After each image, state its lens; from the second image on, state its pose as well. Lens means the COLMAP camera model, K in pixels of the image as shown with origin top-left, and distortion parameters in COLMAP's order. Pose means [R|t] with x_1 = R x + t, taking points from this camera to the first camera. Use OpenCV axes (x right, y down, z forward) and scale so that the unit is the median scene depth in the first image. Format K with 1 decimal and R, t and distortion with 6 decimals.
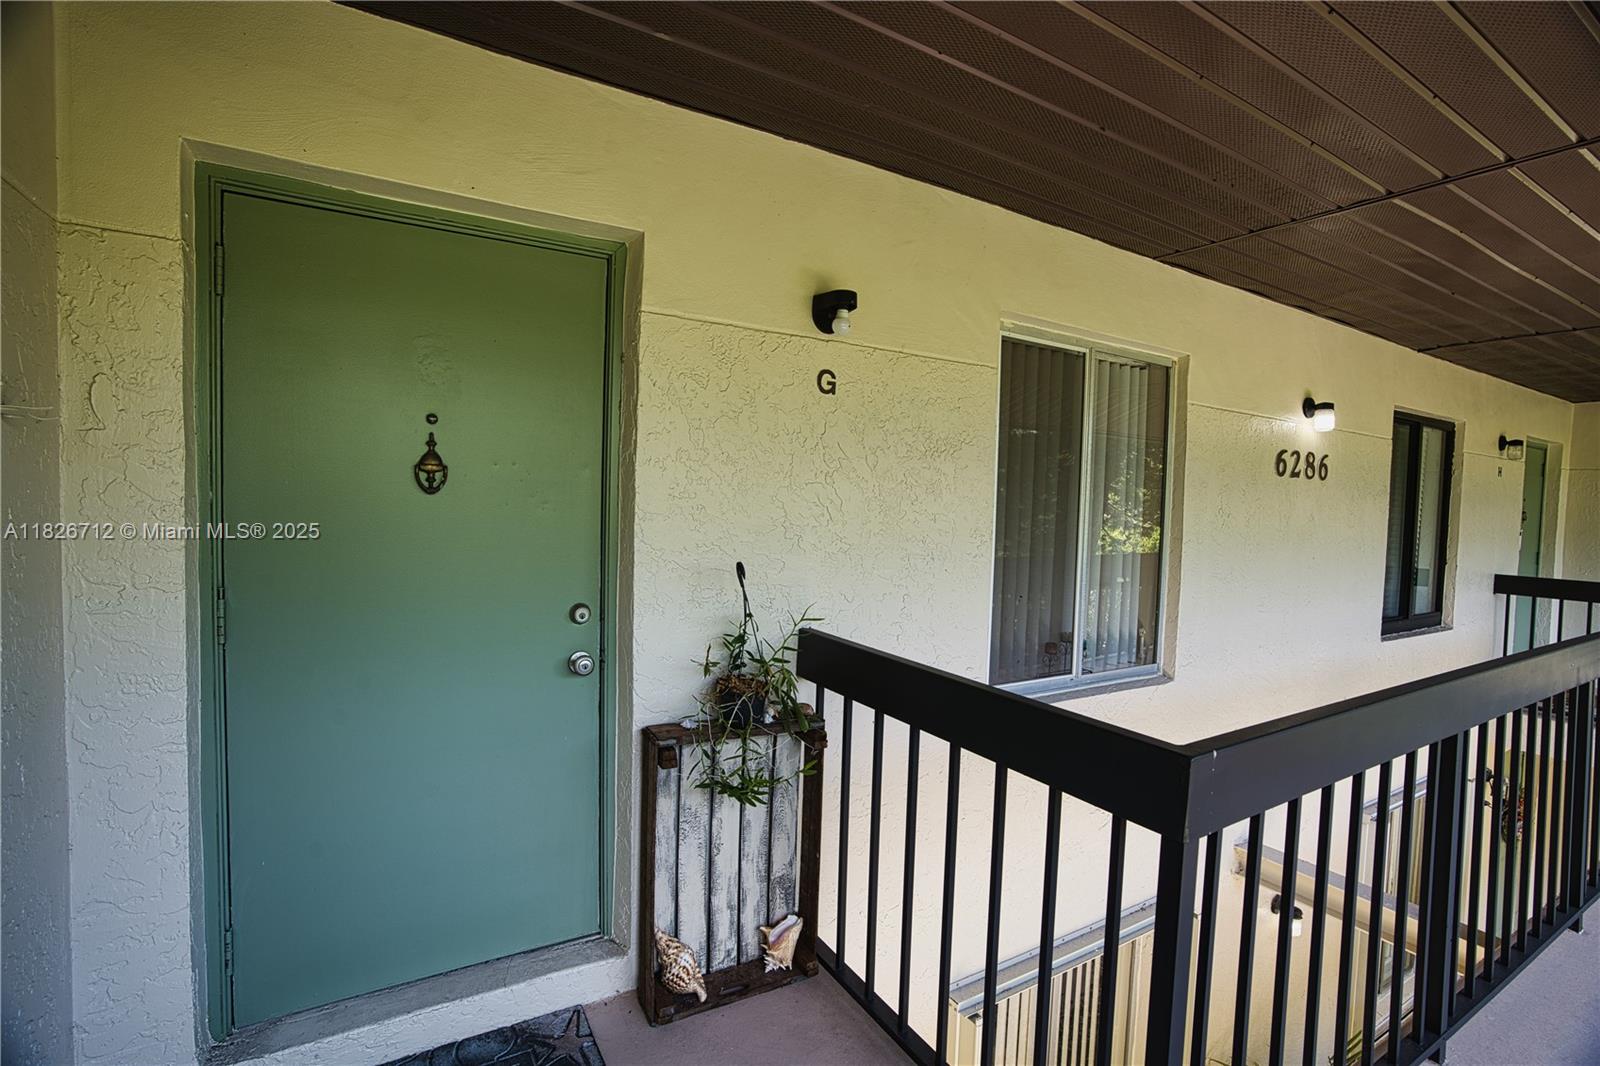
lens RADIAL K [[734.6, 0, 805.9], [0, 734.6, 529.0], [0, 0, 1]] dist [-0.074441, 0.031470]
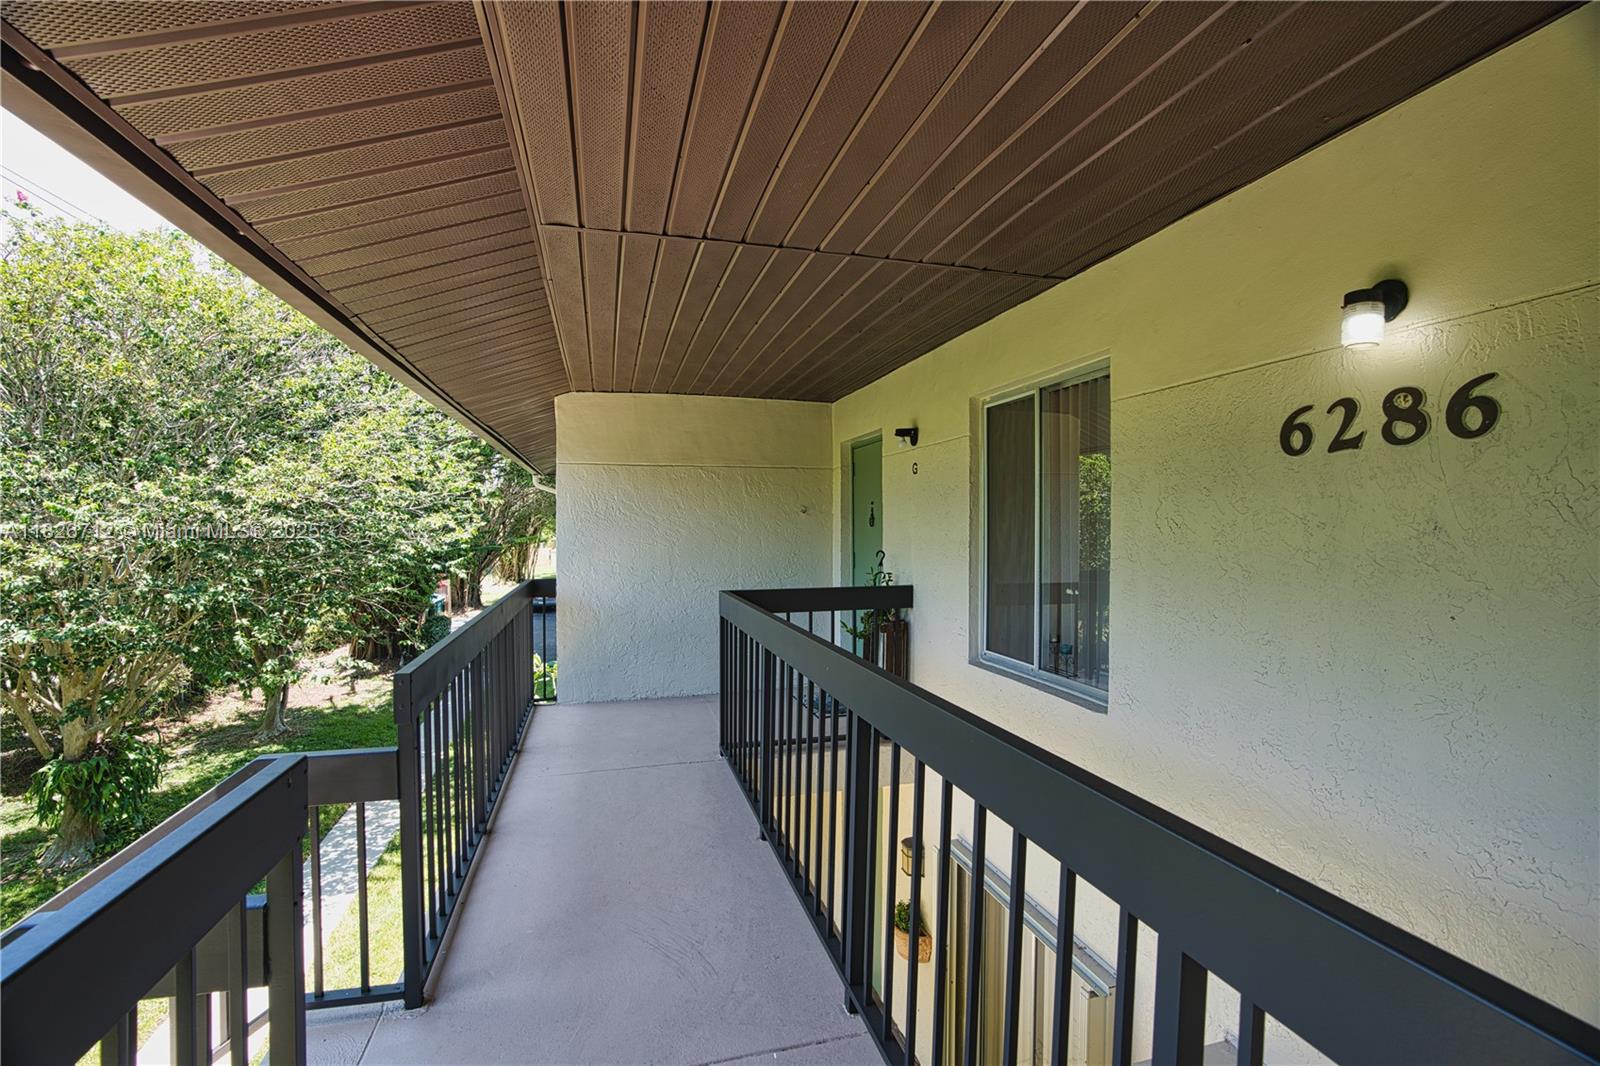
lens RADIAL K [[734.6, 0, 805.9], [0, 734.6, 529.0], [0, 0, 1]] dist [-0.074441, 0.031470]
pose [[-0.269768, -0.025440, -0.962589, 1.482373], [-0.045616, 0.998866, -0.013614, 0.011399], [0.961844, 0.040237, -0.270623, 0.882069]]
